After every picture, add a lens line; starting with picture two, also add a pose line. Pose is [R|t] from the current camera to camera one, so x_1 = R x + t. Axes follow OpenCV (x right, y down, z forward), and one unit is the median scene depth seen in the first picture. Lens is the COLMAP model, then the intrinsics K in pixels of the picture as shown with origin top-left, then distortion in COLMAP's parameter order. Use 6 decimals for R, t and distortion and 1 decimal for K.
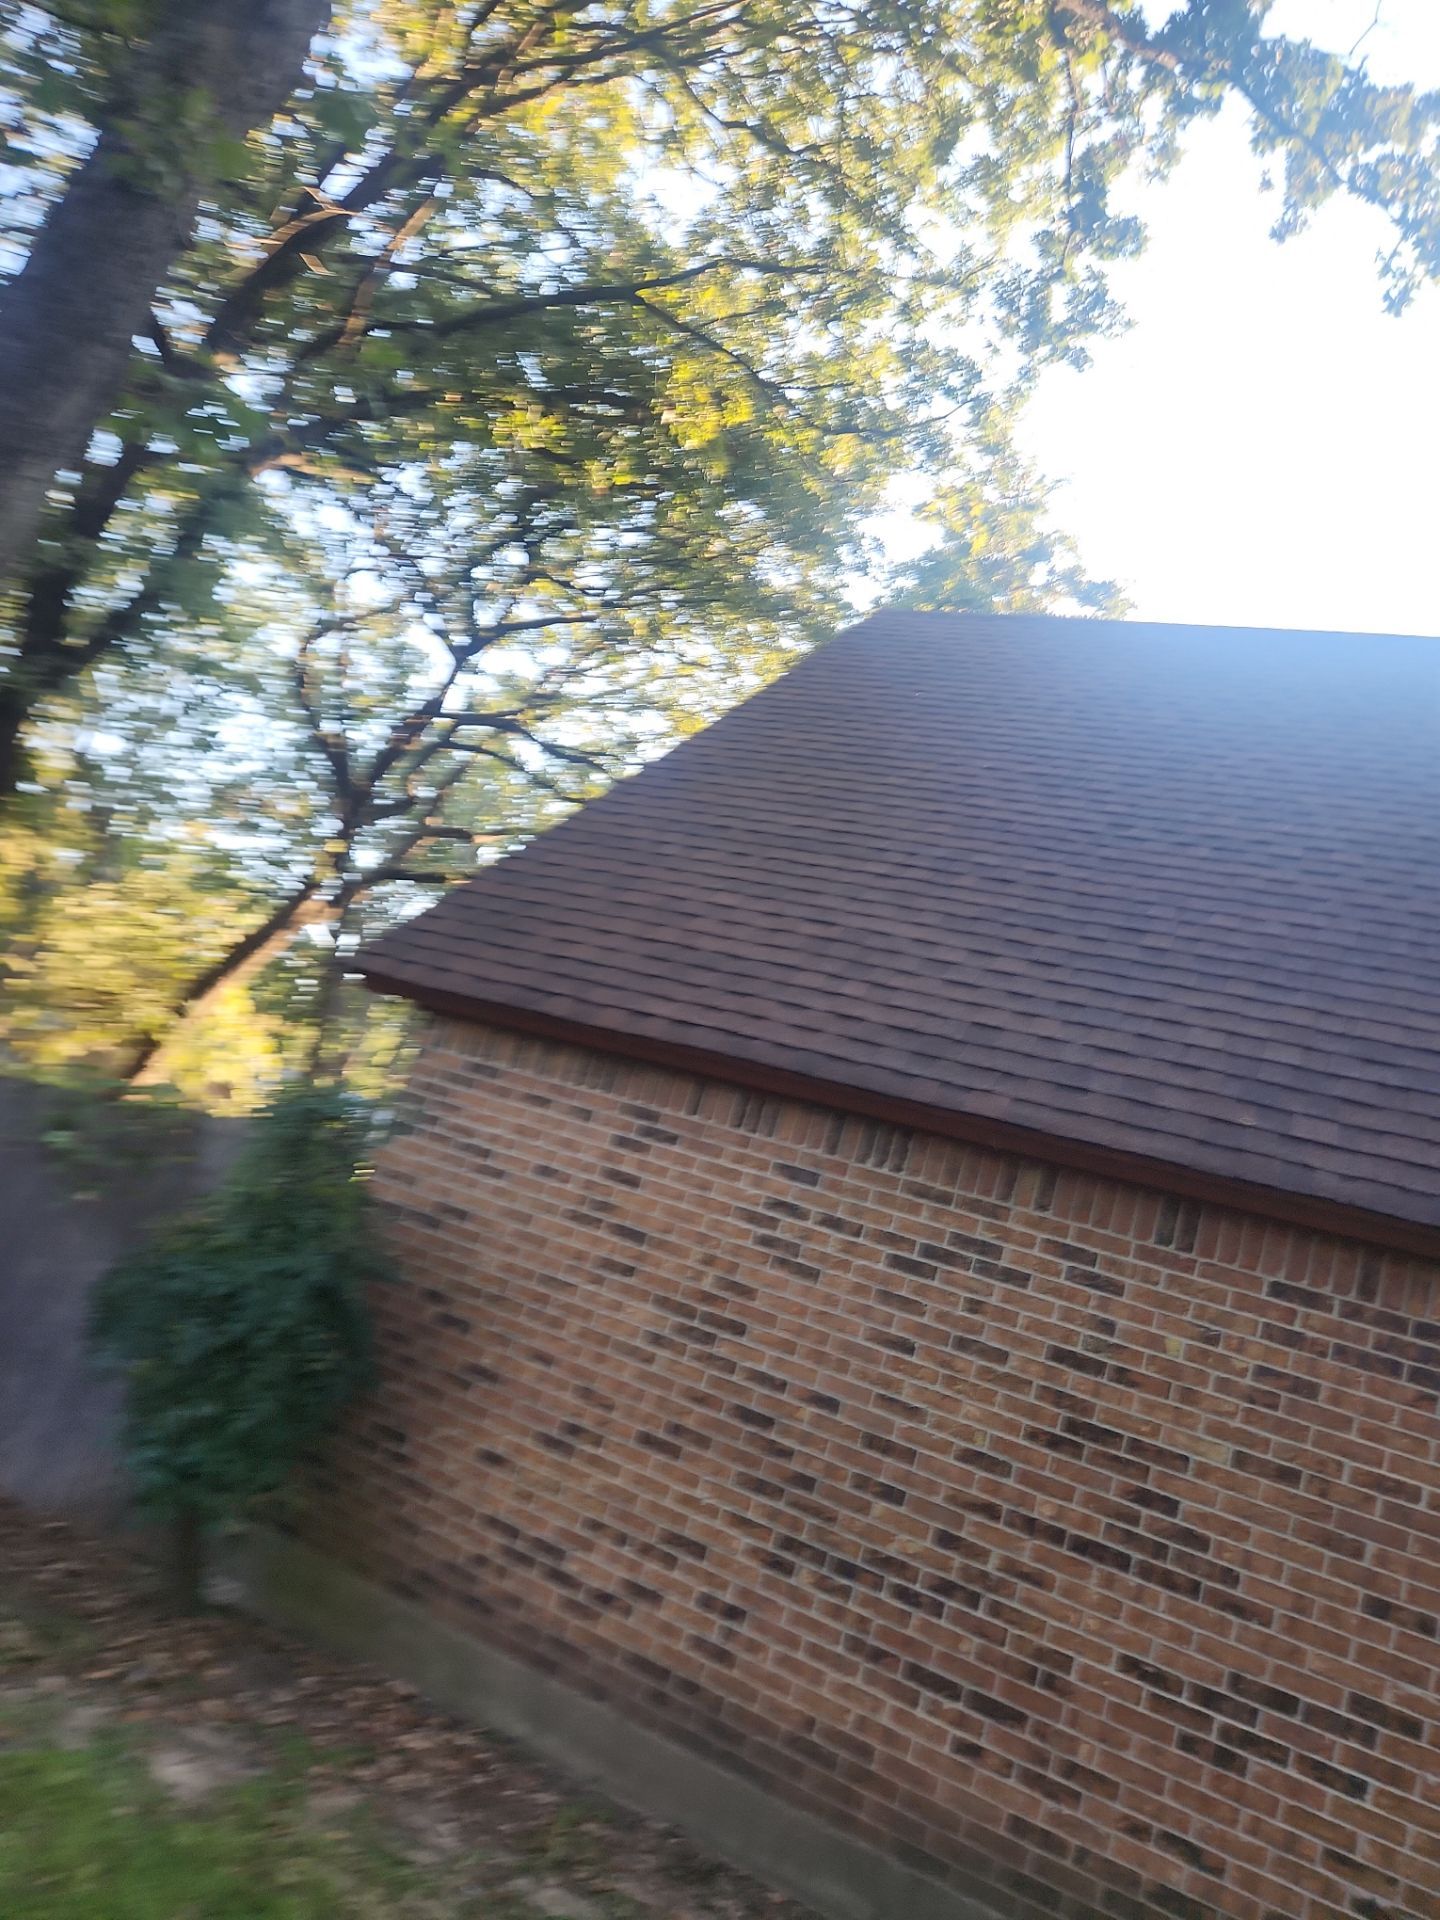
lens RADIAL K [[1297.4, 0, 669.6], [0, 1297.4, 948.0], [0, 0, 1]] dist [0.075967, -0.070293]
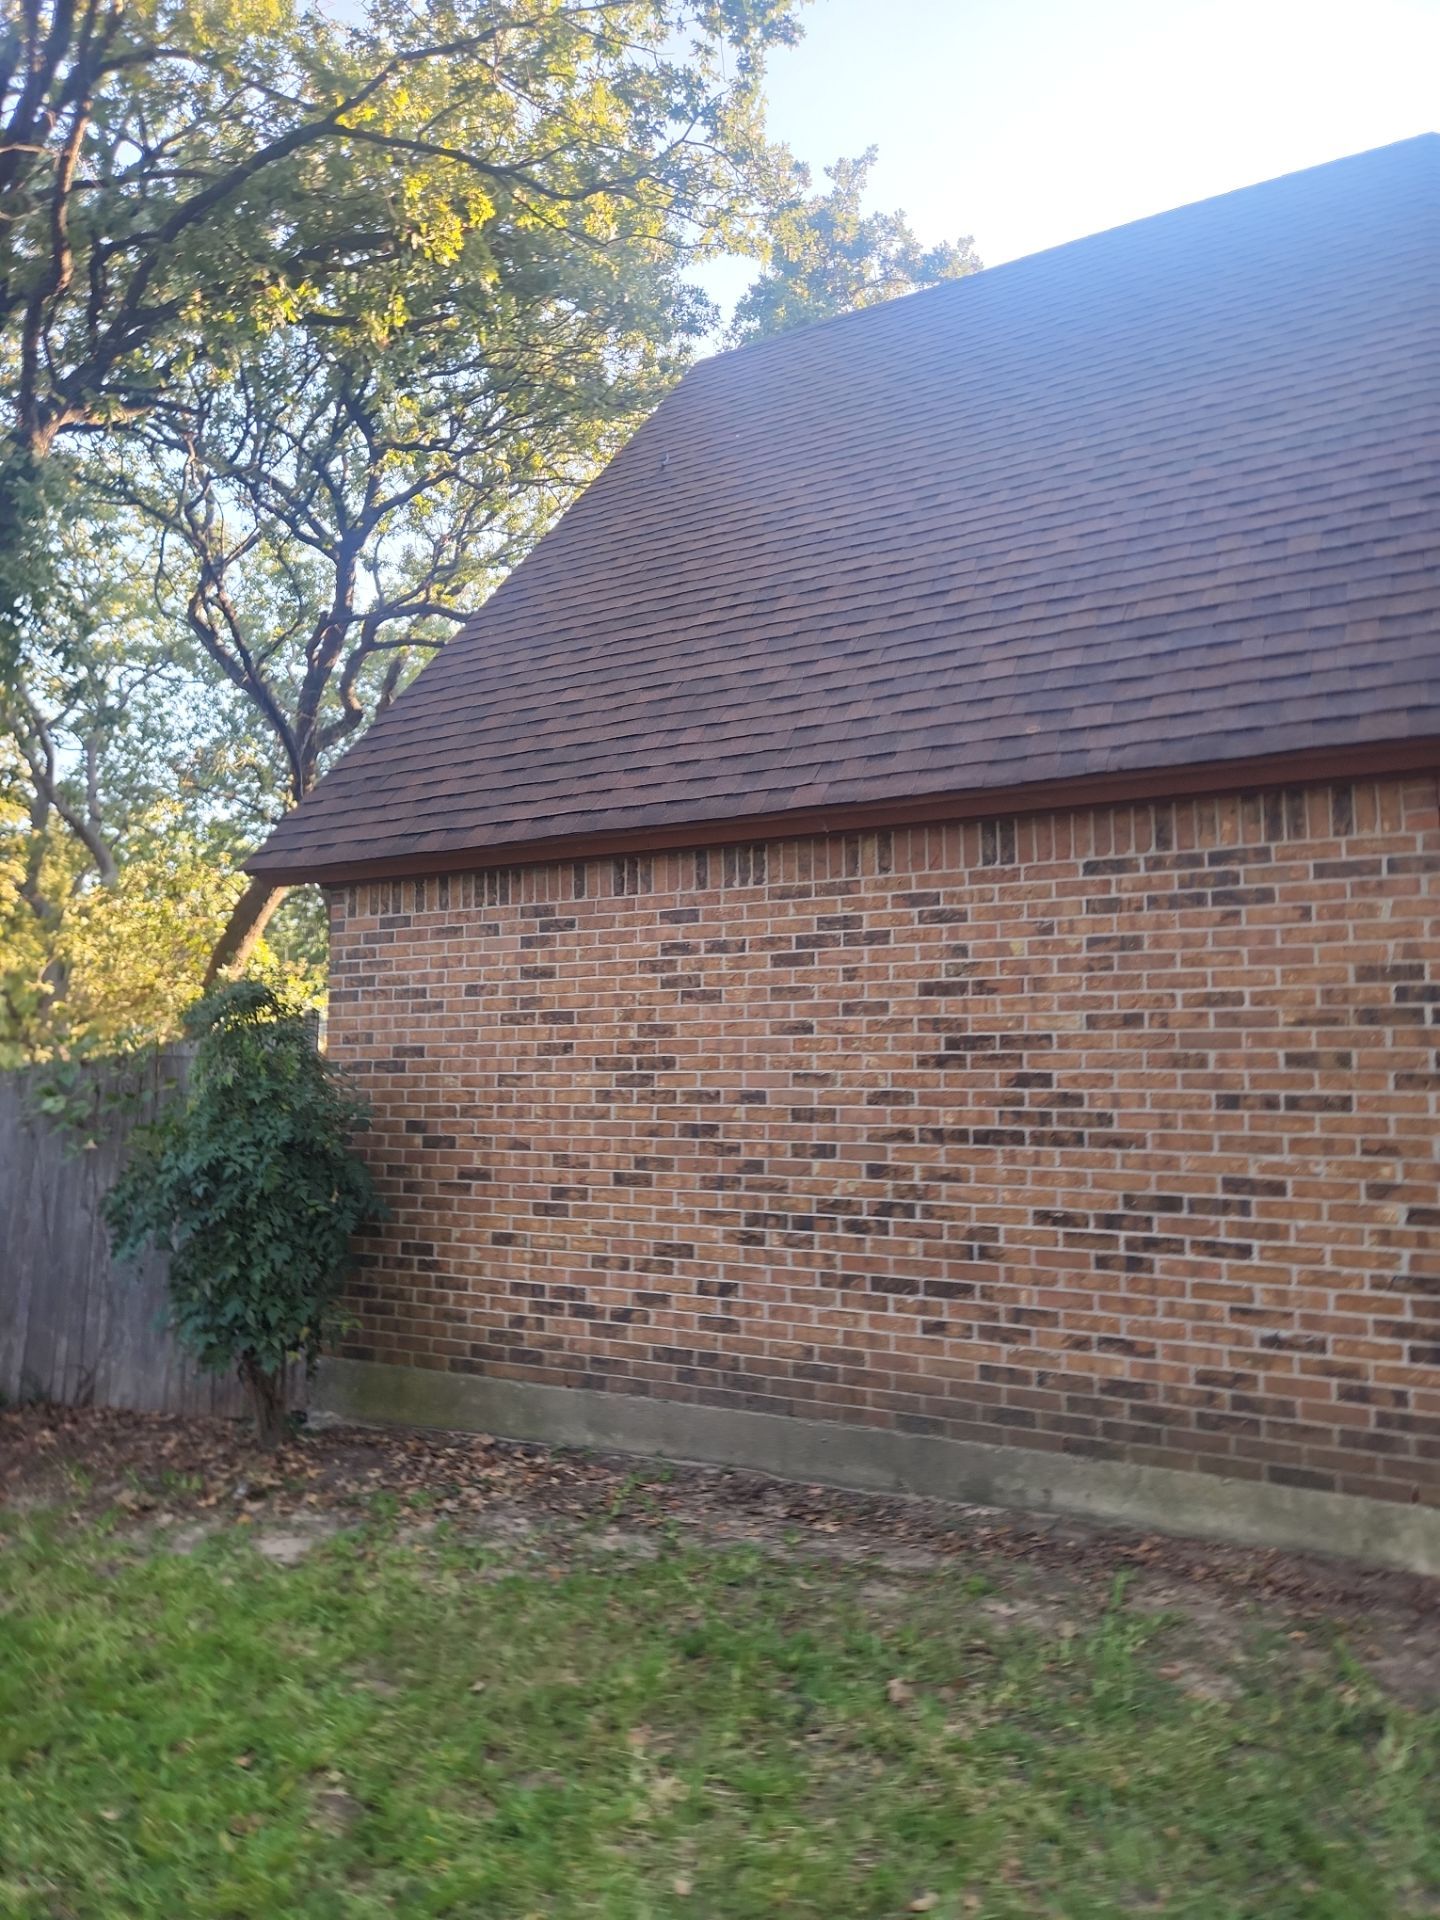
lens RADIAL K [[1297.4, 0, 705.9], [0, 1297.4, 953.7], [0, 0, 1]] dist [0.075967, -0.070293]
pose [[0.946262, -0.319346, -0.051062, 0.177846], [0.323308, 0.937939, 0.125473, 0.080277], [0.007824, -0.135239, 0.990782, -0.081971]]
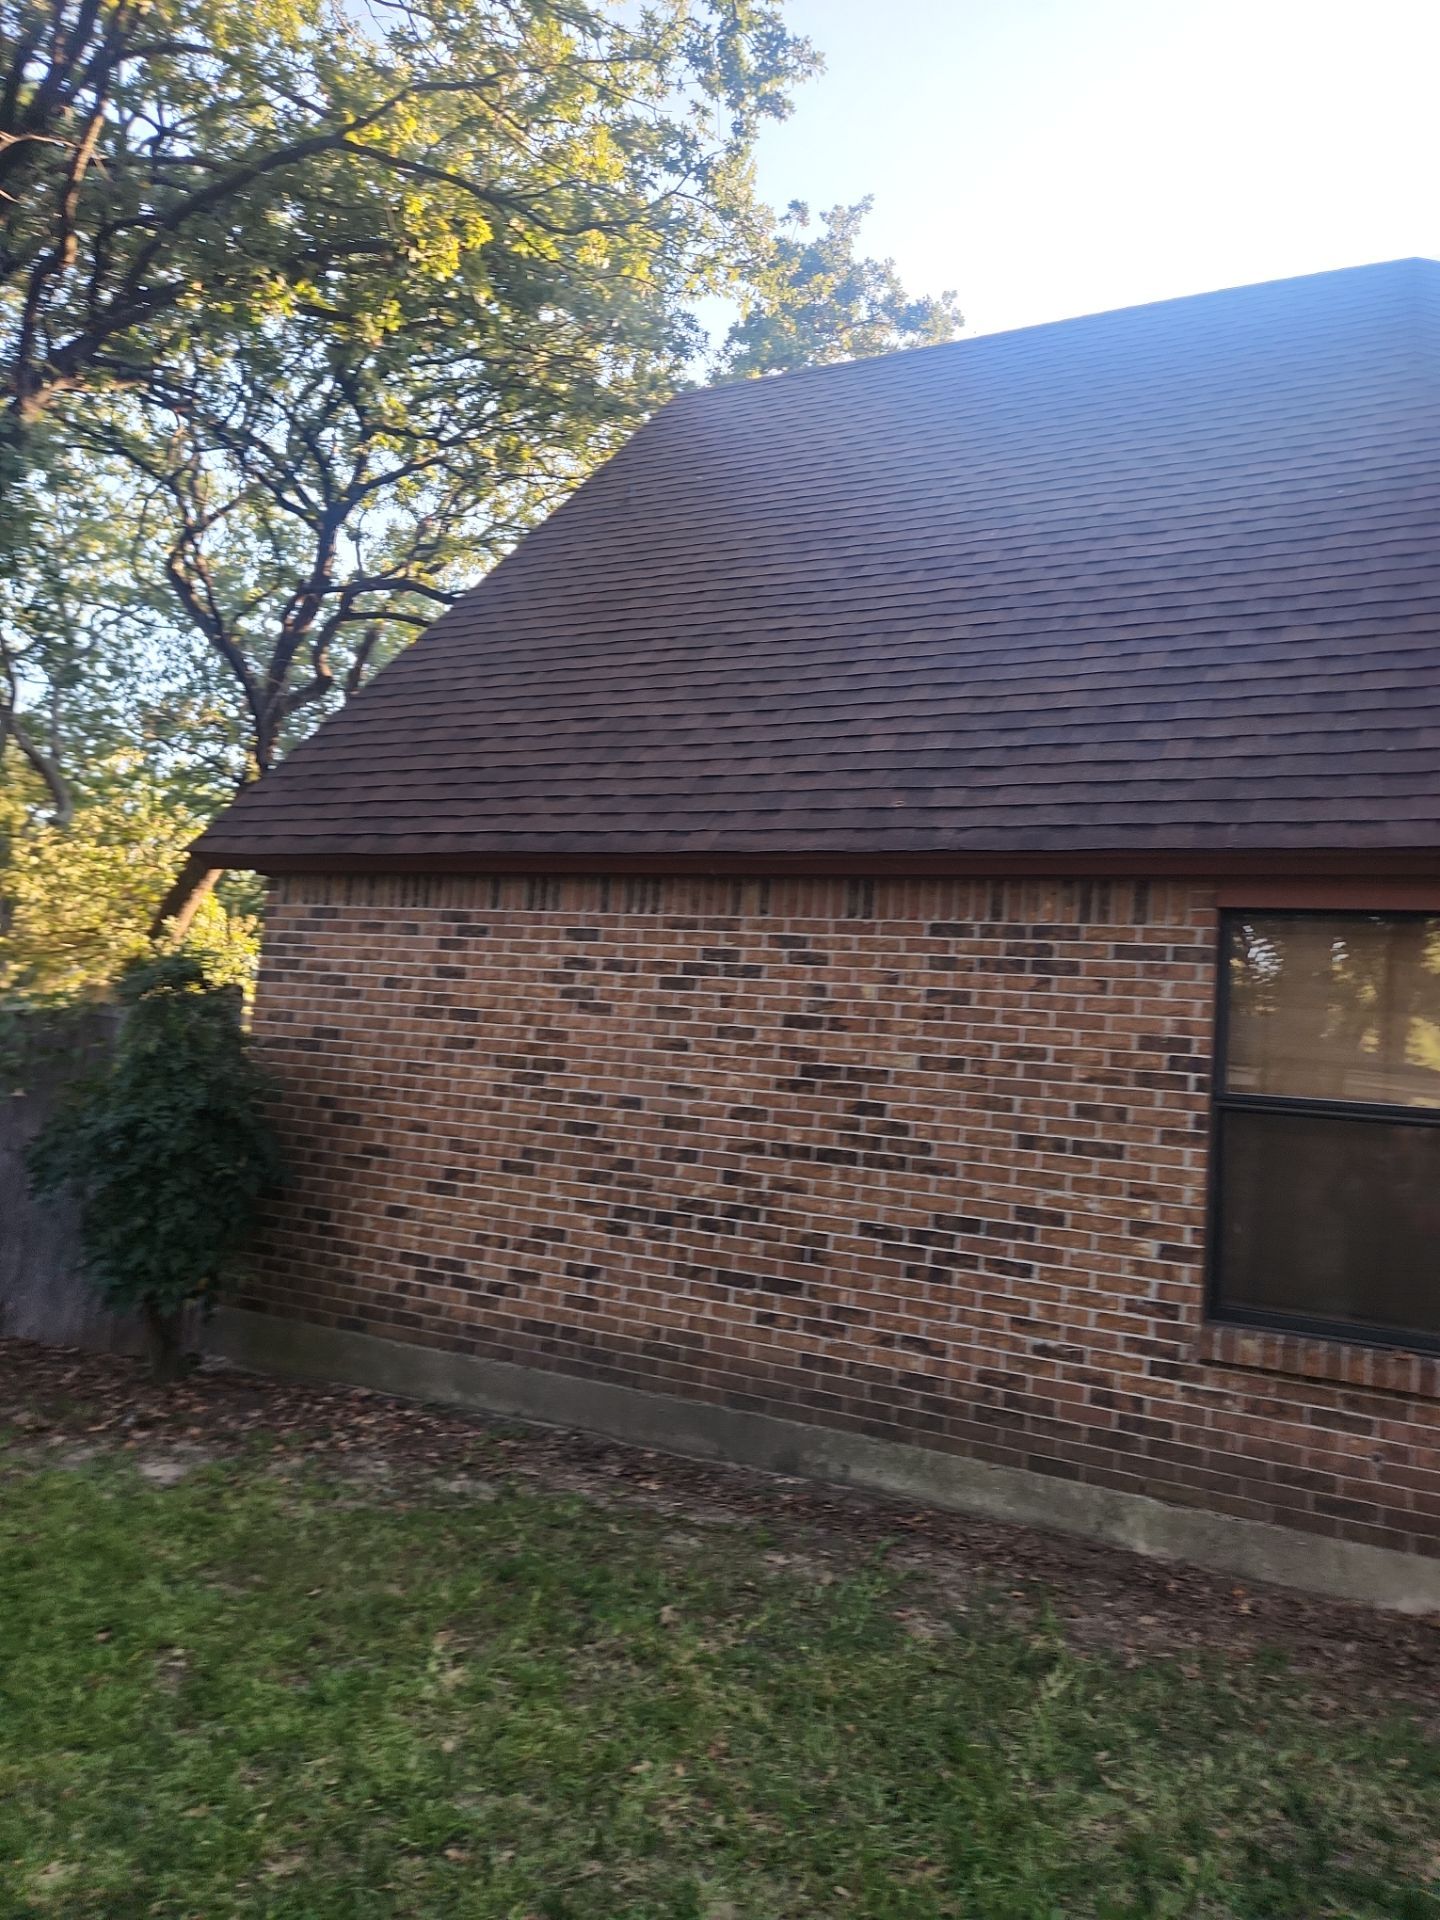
lens RADIAL K [[1297.4, 0, 738.5], [0, 1297.4, 945.4], [0, 0, 1]] dist [0.075967, -0.070293]
pose [[0.972122, -0.234456, -0.002987, 0.259143], [0.232409, 0.961792, 0.144714, 0.047056], [-0.031056, -0.141374, 0.989469, -0.209896]]
